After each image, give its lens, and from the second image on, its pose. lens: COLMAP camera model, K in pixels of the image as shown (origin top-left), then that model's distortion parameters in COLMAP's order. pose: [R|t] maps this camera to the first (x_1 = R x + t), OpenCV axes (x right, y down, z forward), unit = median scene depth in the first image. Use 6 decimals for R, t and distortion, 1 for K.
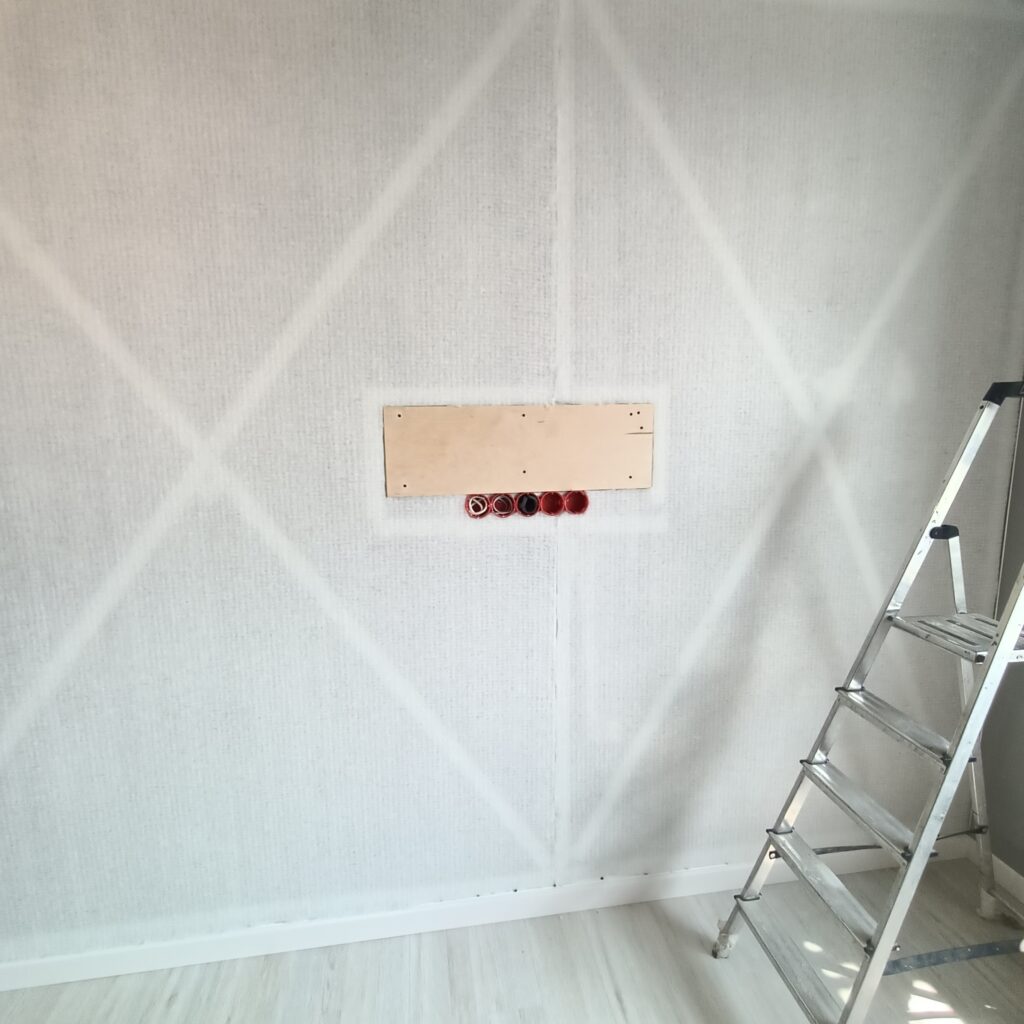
lens RADIAL K [[626.1, 0, 514.1], [0, 626.1, 511.0], [0, 0, 1]] dist [-0.004517, -0.000666]
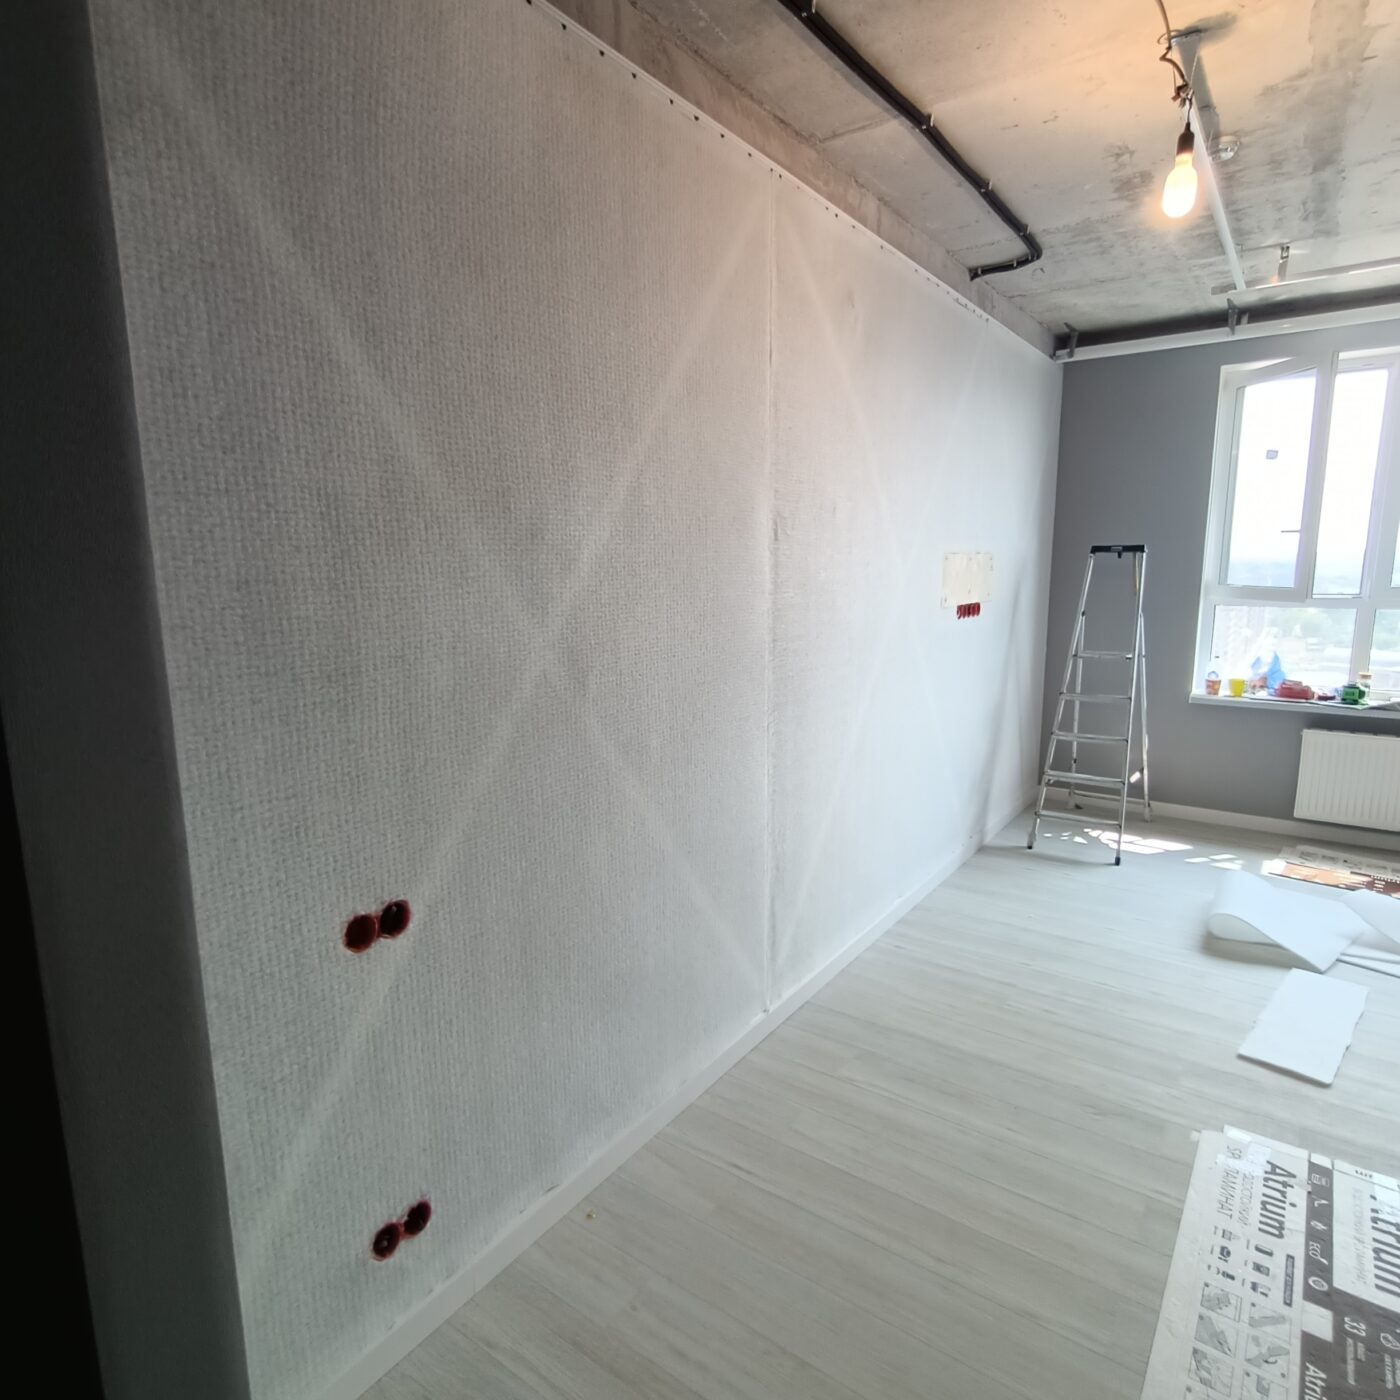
lens RADIAL K [[856.0, 0, 692.1], [0, 856.0, 699.7], [0, 0, 1]] dist [-0.004517, -0.000666]
pose [[0.705854, -0.110344, 0.699710, -2.528804], [0.116764, 0.992405, 0.038713, 0.063767], [-0.698668, 0.054375, 0.713377, -0.169281]]
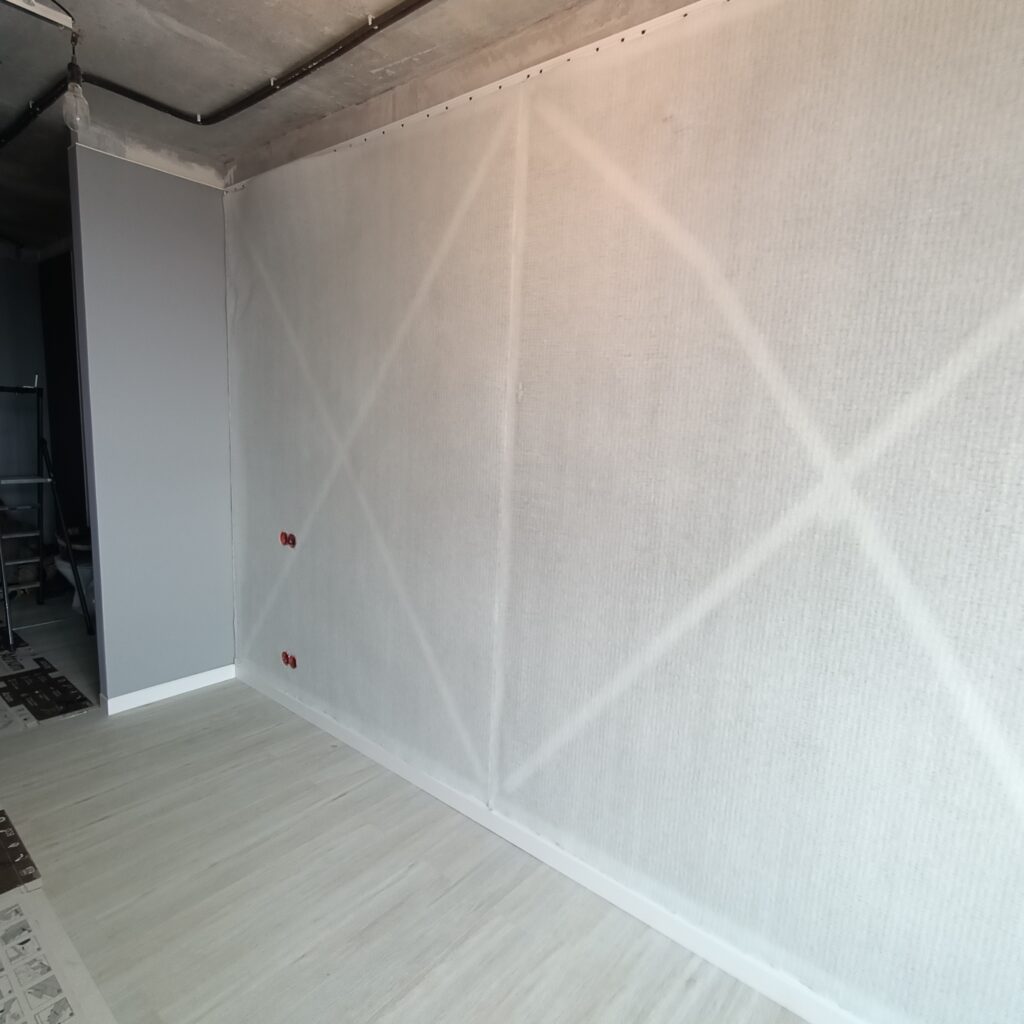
lens RADIAL K [[626.1, 0, 506.6], [0, 626.1, 513.3], [0, 0, 1]] dist [-0.004517, -0.000666]
pose [[0.653910, 0.160124, -0.739434, -0.104111], [-0.179670, 0.982254, 0.053818, 0.003803], [0.734929, 0.097662, 0.671075, -0.015725]]
